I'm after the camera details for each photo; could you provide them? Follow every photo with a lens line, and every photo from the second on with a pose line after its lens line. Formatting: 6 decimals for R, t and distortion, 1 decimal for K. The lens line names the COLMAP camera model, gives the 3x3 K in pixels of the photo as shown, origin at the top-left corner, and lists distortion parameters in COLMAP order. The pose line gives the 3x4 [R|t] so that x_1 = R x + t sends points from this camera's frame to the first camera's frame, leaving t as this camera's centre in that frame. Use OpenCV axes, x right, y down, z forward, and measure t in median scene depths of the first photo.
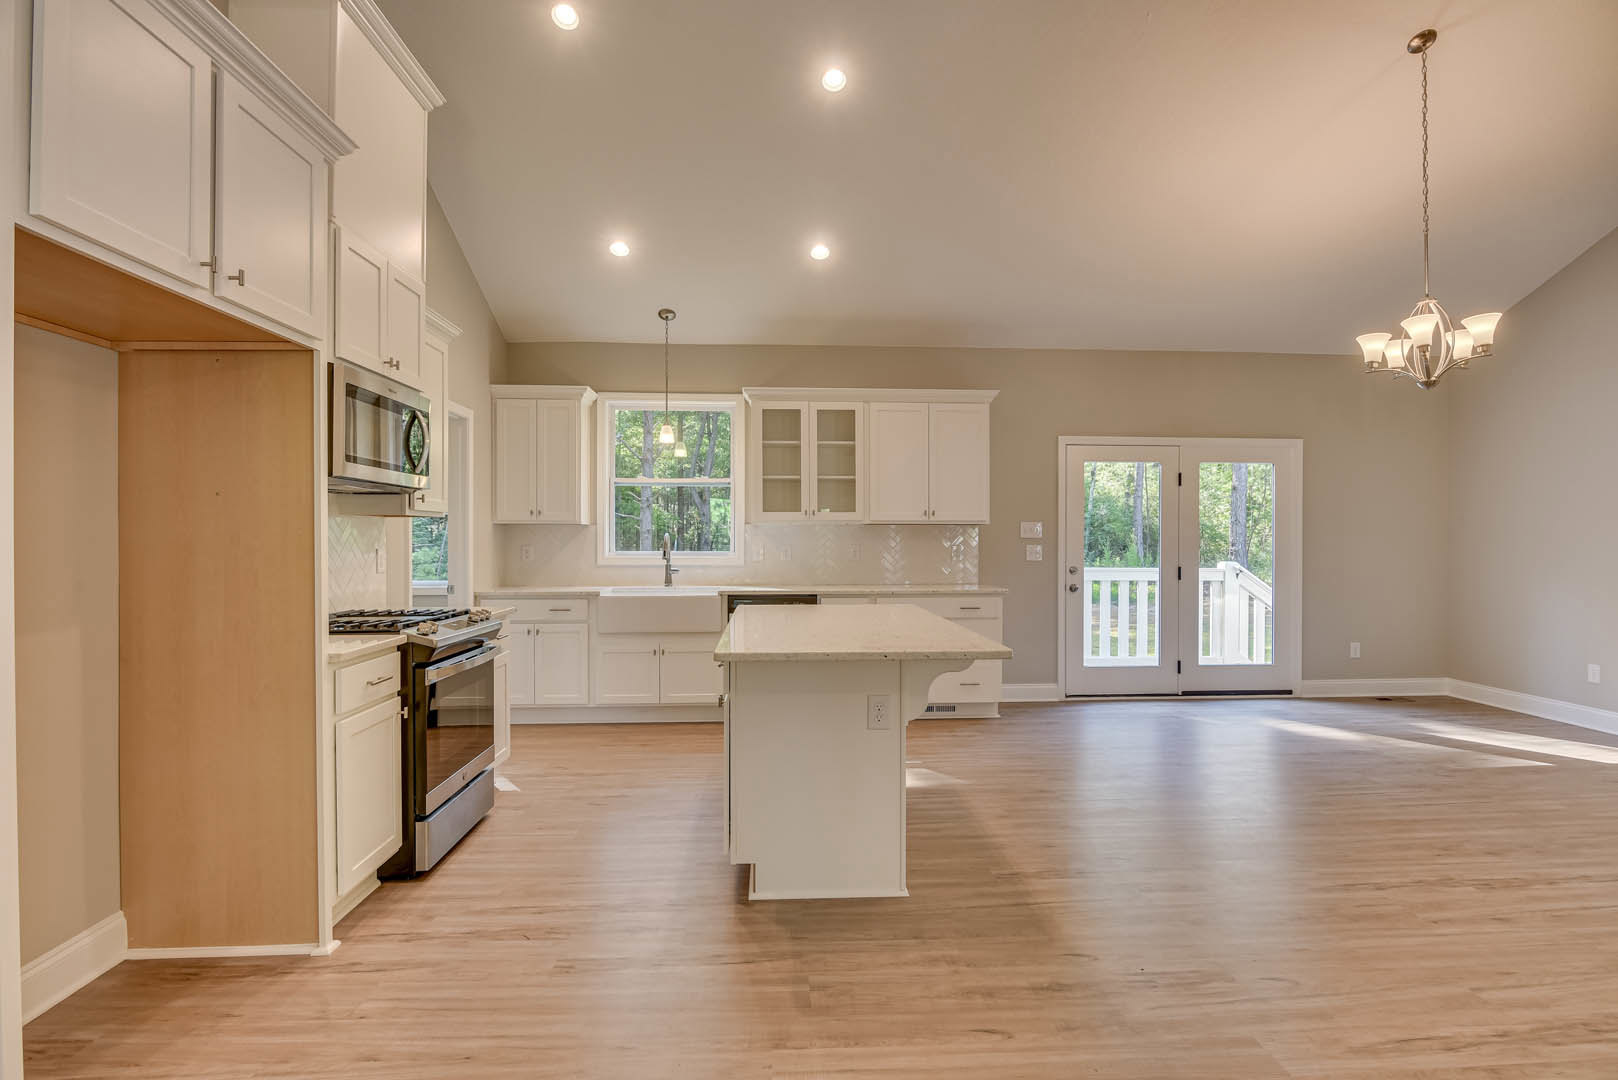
lens RADIAL K [[799.7, 0, 817.1], [0, 799.7, 541.8], [0, 0, 1]] dist [-0.016112, 0.000809]
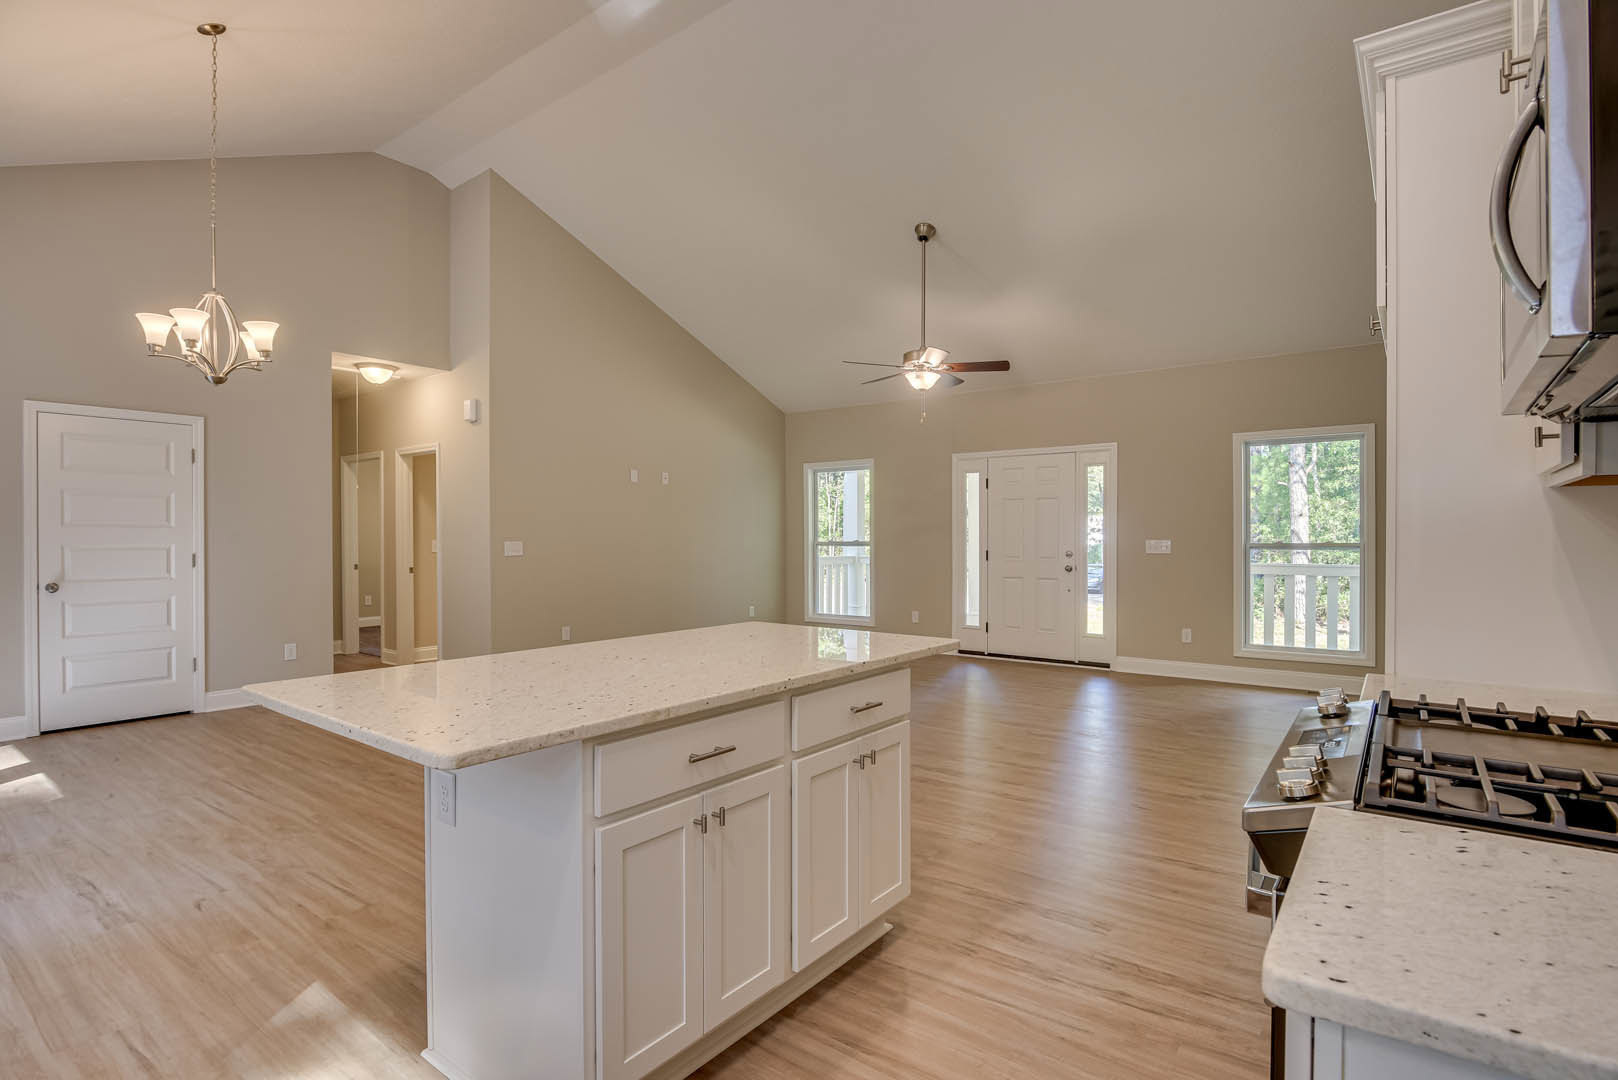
lens RADIAL K [[795.8, 0, 818.3], [0, 795.8, 538.6], [0, 0, 1]] dist [-0.022332, 0.000472]
pose [[-0.759219, -0.001343, 0.650834, -0.298388], [0.002276, 0.999986, 0.004718, -0.001934], [-0.650831, 0.005064, -0.759206, 0.850417]]
